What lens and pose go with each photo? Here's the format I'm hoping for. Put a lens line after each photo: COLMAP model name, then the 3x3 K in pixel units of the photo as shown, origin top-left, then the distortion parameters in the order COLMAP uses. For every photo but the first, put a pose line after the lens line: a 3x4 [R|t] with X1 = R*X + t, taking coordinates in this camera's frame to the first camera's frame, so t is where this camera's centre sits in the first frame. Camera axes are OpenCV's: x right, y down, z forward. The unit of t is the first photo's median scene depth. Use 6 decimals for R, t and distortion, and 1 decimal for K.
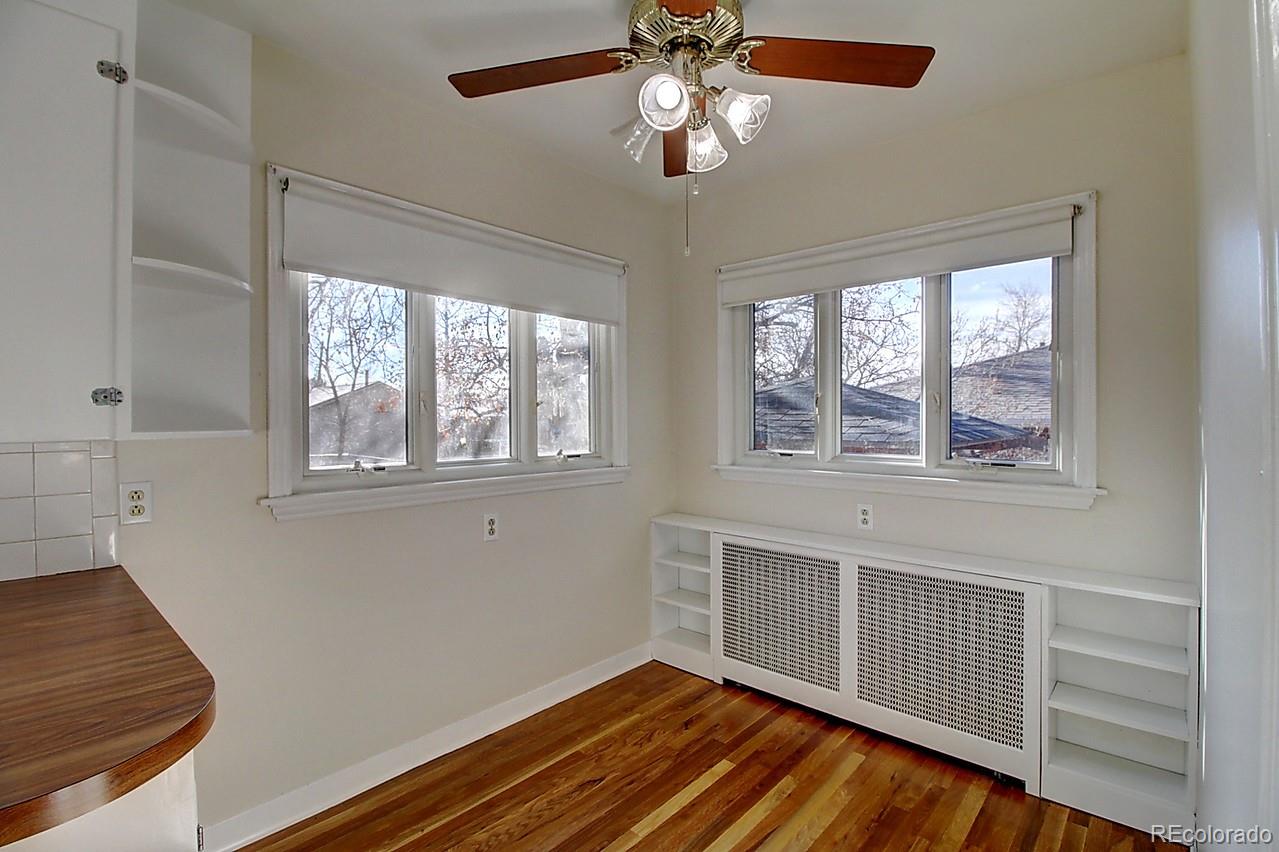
lens RADIAL K [[601.5, 0, 638.7], [0, 601.5, 421.9], [0, 0, 1]] dist [-0.001075, -0.009745]
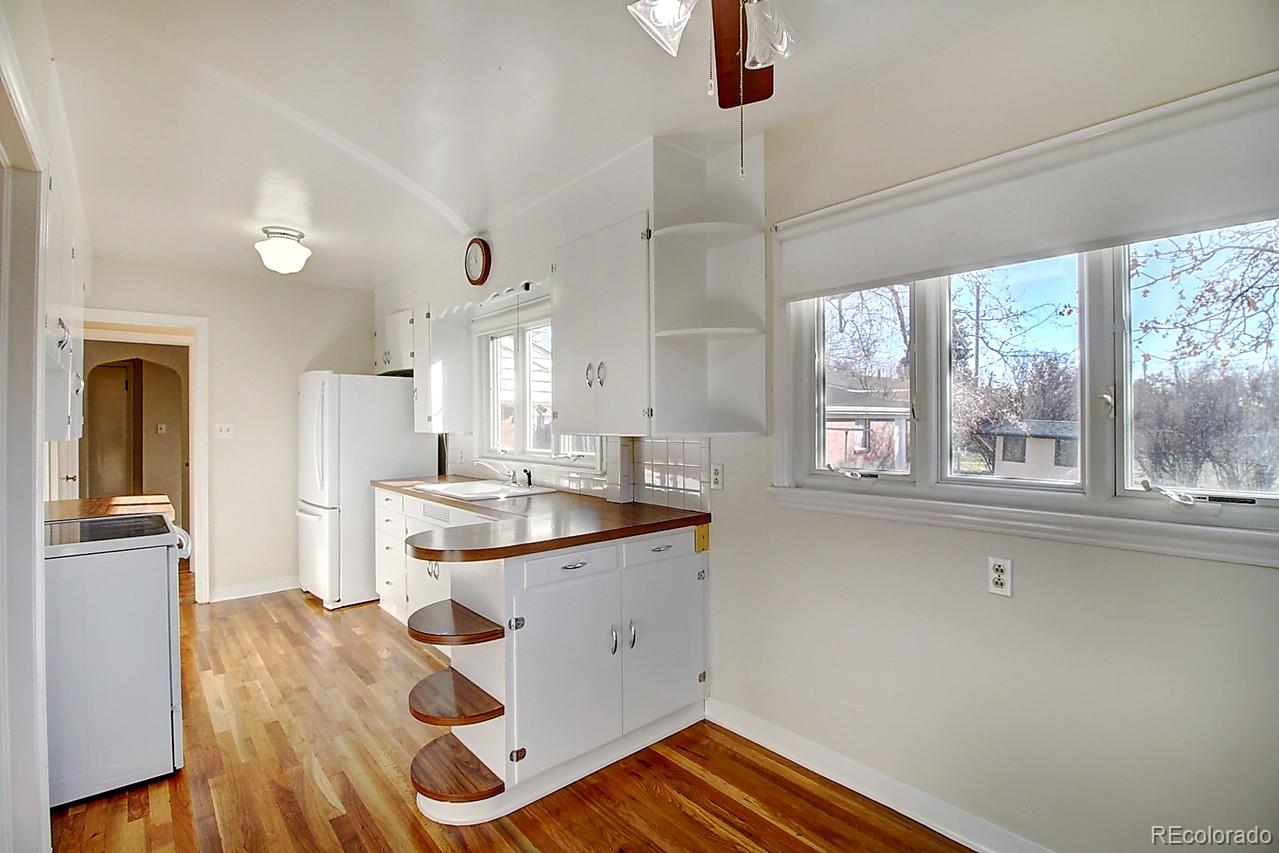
lens RADIAL K [[591.4, 0, 648.7], [0, 591.4, 422.8], [0, 0, 1]] dist [-0.002198, -0.001031]
pose [[-0.127429, 0.006748, -0.991825, 0.663337], [0.004213, 0.999972, 0.006262, -0.017644], [0.991839, -0.003381, -0.127454, 0.894467]]
